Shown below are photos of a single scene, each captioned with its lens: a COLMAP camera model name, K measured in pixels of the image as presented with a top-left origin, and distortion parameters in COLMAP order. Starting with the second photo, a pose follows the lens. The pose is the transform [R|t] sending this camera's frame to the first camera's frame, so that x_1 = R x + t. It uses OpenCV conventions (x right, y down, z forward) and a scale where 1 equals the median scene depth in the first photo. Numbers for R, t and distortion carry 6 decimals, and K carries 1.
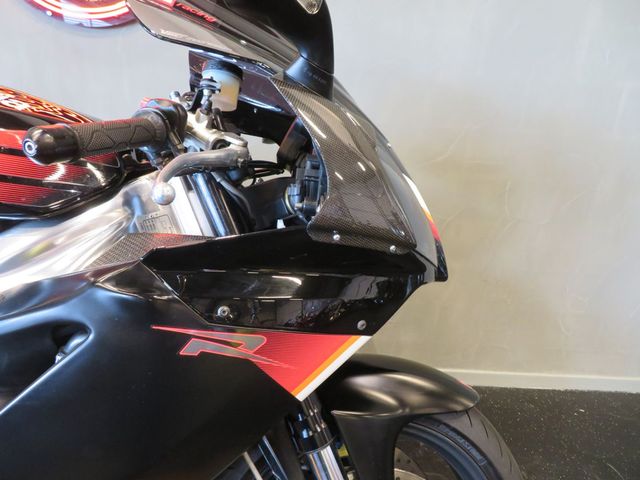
lens RADIAL K [[452.7, 0, 311.3], [0, 452.7, 238.0], [0, 0, 1]] dist [-0.014365, 0.018248]
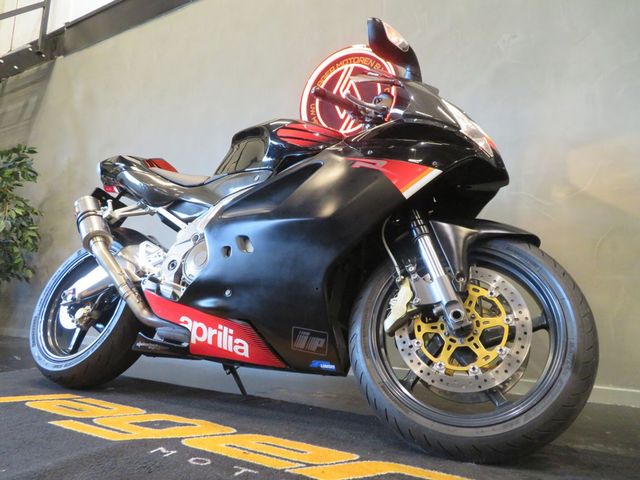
lens RADIAL K [[452.7, 0, 323.0], [0, 452.7, 246.2], [0, 0, 1]] dist [-0.014365, 0.018248]
pose [[0.865612, -0.112233, -0.487975, 0.670996], [-0.115673, 0.903372, -0.412963, 1.533341], [0.487171, 0.413912, 0.768987, -0.754278]]
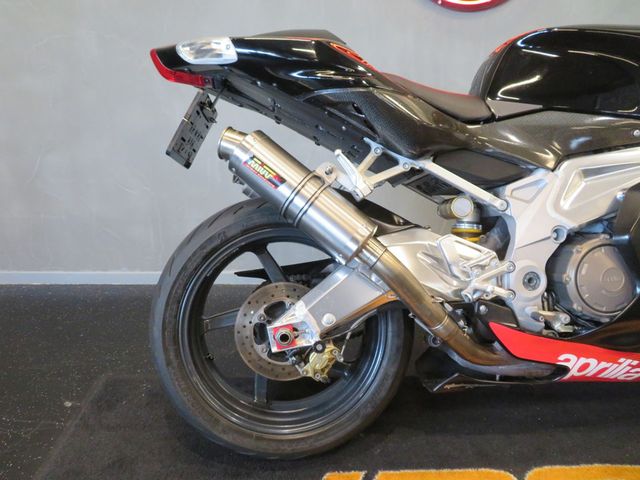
lens RADIAL K [[452.7, 0, 319.9], [0, 452.7, 240.2], [0, 0, 1]] dist [-0.014365, 0.018248]
pose [[0.997678, -0.066400, 0.015149, -2.306532], [0.066212, 0.997726, 0.012573, 0.376881], [-0.015950, -0.011541, 0.999806, -0.783038]]
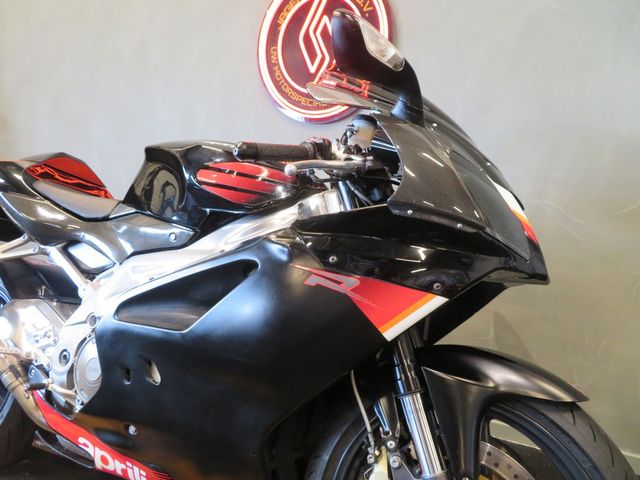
lens RADIAL K [[452.7, 0, 318.5], [0, 452.7, 243.0], [0, 0, 1]] dist [-0.014365, 0.018248]
pose [[0.873612, 0.009041, -0.486539, 0.460485], [-0.108901, 0.978102, -0.177363, 0.349798], [0.474281, 0.207931, 0.855466, -0.312334]]
